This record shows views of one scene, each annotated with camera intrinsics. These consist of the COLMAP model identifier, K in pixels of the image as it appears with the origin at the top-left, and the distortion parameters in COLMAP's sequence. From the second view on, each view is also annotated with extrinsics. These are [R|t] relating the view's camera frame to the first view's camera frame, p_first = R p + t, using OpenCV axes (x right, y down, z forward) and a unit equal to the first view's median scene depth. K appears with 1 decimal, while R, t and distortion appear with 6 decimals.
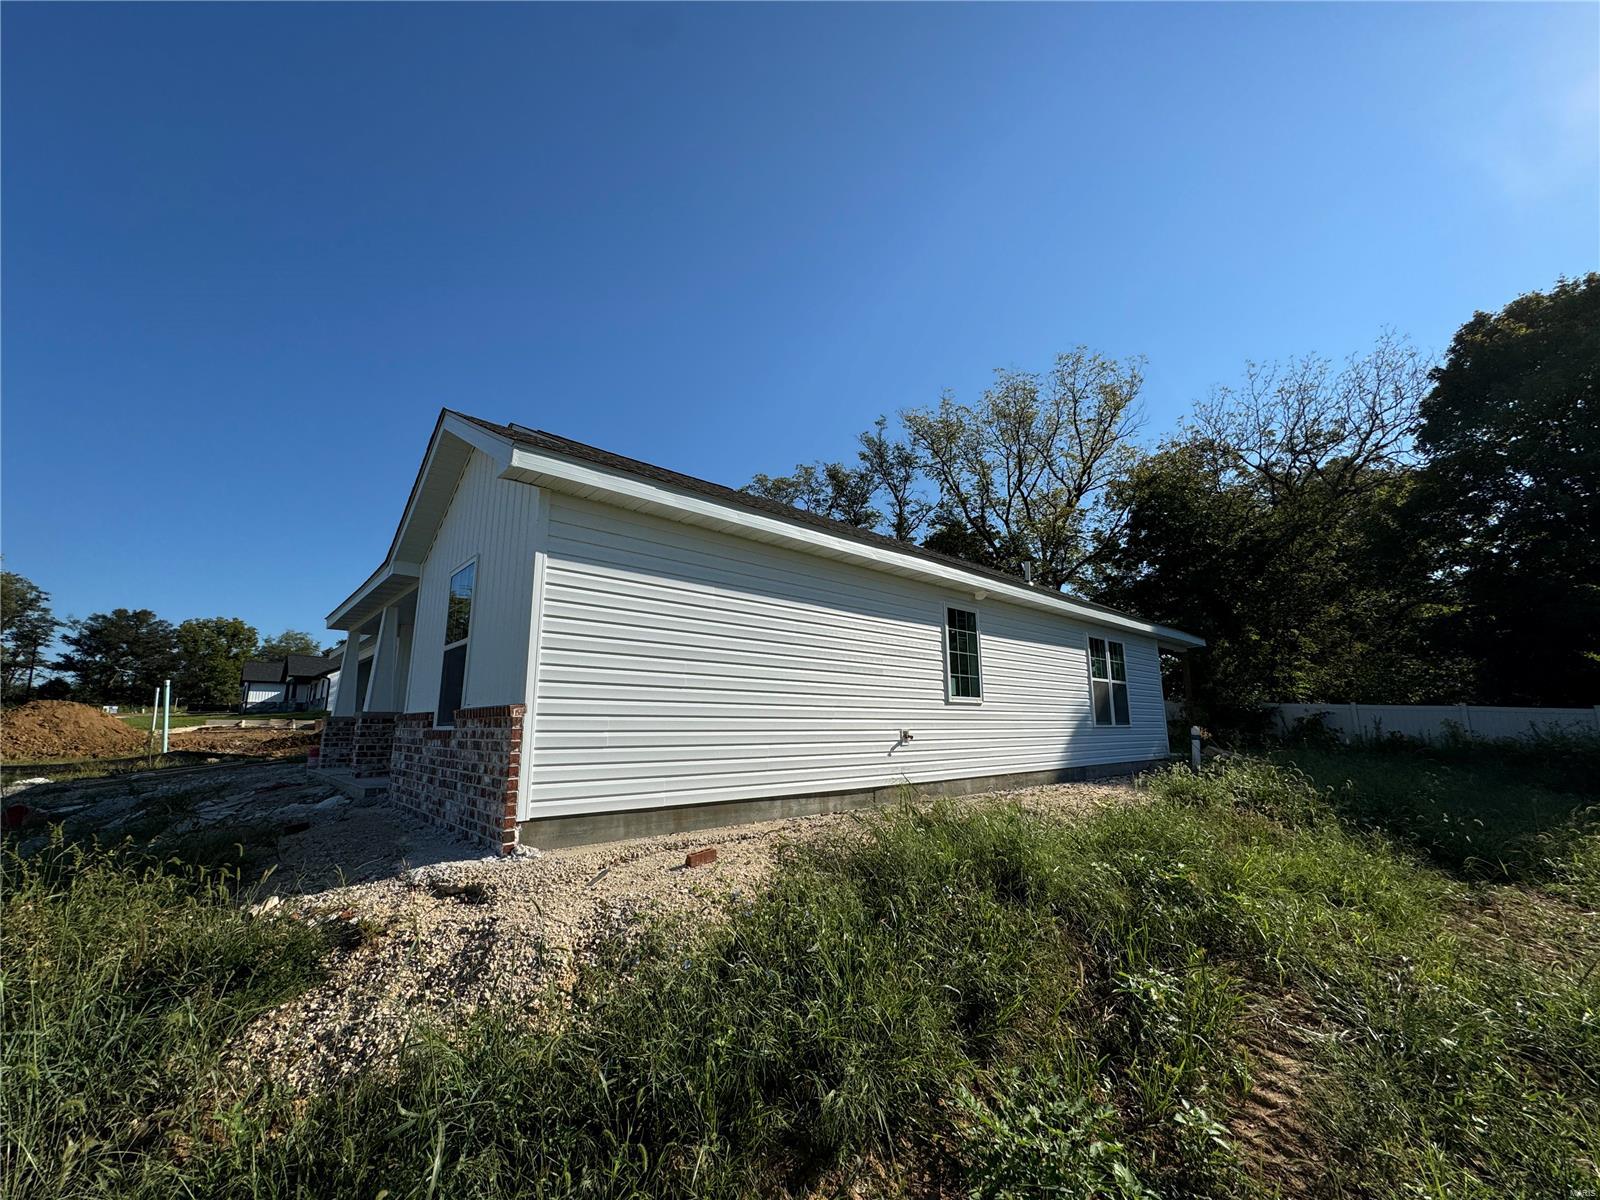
lens RADIAL K [[633.8, 0, 799.1], [0, 633.8, 601.6], [0, 0, 1]] dist [0.000327, -0.000213]
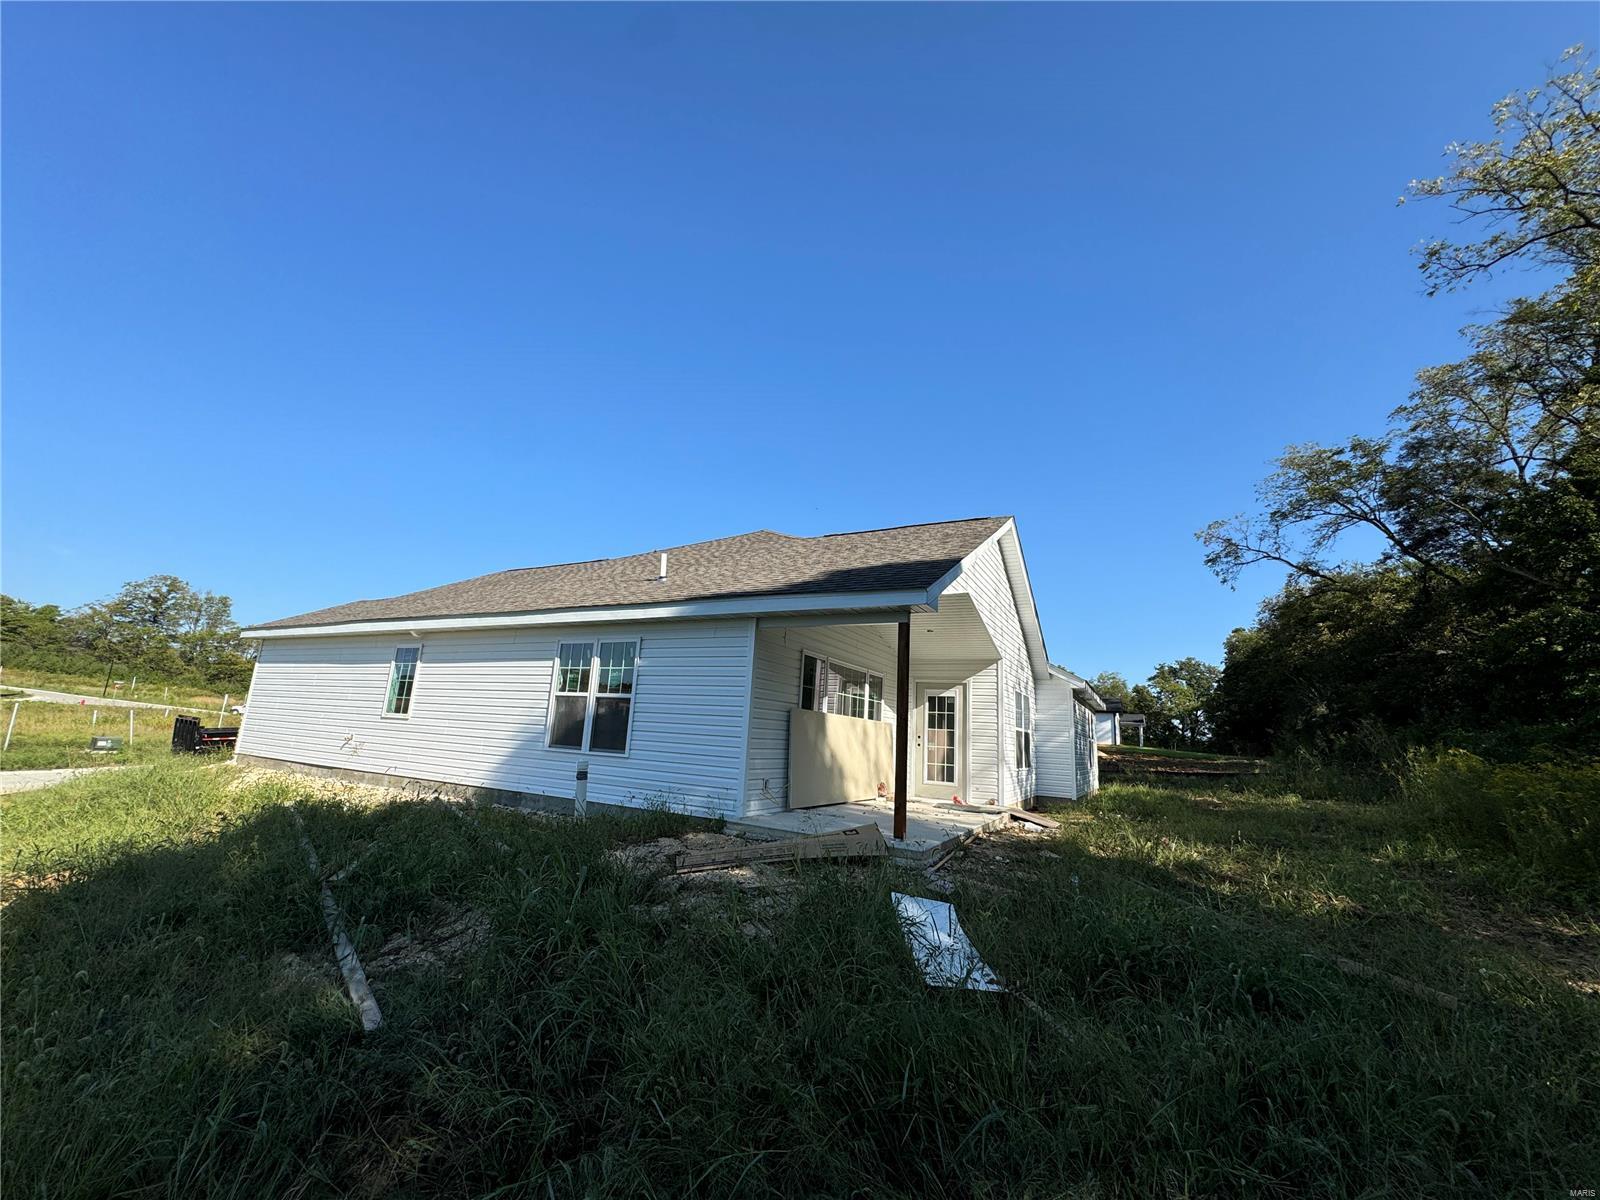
lens RADIAL K [[633.8, 0, 800.4], [0, 633.8, 600.1], [0, 0, 1]] dist [0.000327, -0.000213]
pose [[0.342899, -0.173889, -0.923137, 1.760947], [0.131977, 0.981888, -0.135933, 0.202495], [0.930055, -0.075222, 0.359638, 1.283617]]
